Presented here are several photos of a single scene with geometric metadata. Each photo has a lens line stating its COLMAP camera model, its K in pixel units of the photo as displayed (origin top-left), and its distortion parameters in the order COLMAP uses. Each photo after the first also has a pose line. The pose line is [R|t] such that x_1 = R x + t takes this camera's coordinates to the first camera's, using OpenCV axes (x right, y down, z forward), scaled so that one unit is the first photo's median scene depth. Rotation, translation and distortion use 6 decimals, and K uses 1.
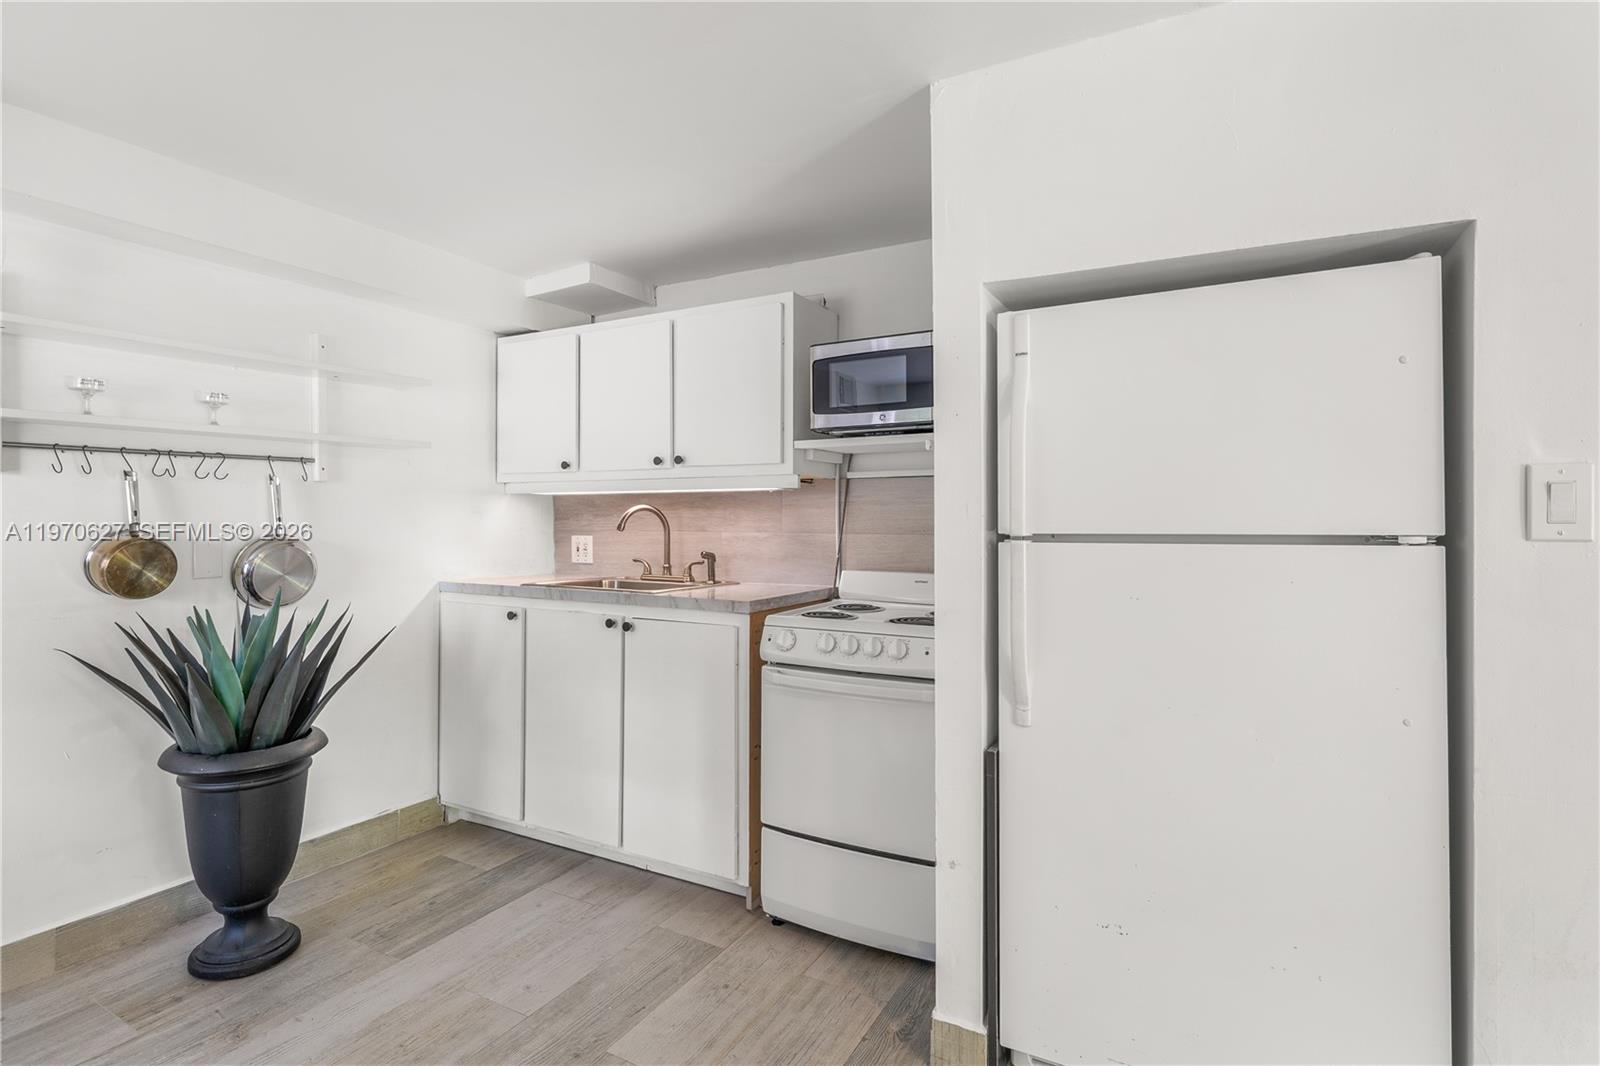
lens RADIAL K [[806.4, 0, 796.3], [0, 806.4, 504.8], [0, 0, 1]] dist [0.000041, 0.001058]
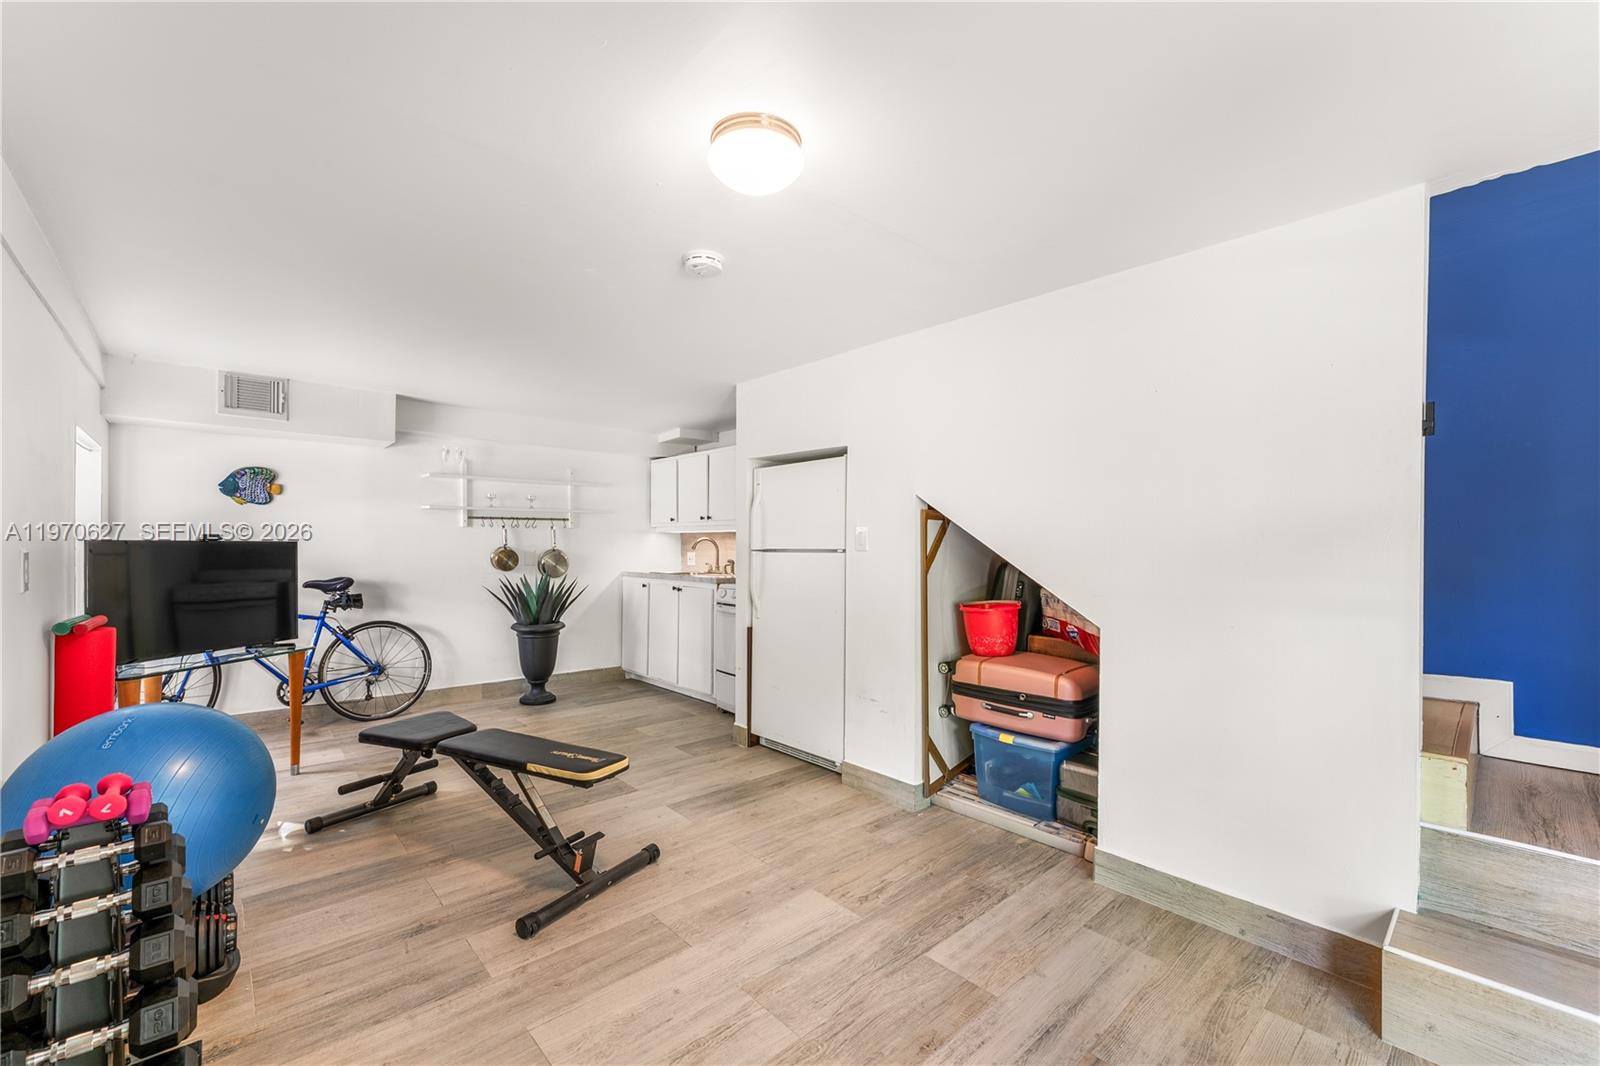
lens RADIAL K [[649.0, 0, 800.0], [0, 649.0, 533.0], [0, 0, 1]] dist [-0.000033, -0.000020]
pose [[0.951589, -0.002113, -0.307365, 0.711959], [0.000946, 0.999992, -0.003944, -0.005791], [0.307370, 0.003463, 0.951584, -0.697819]]
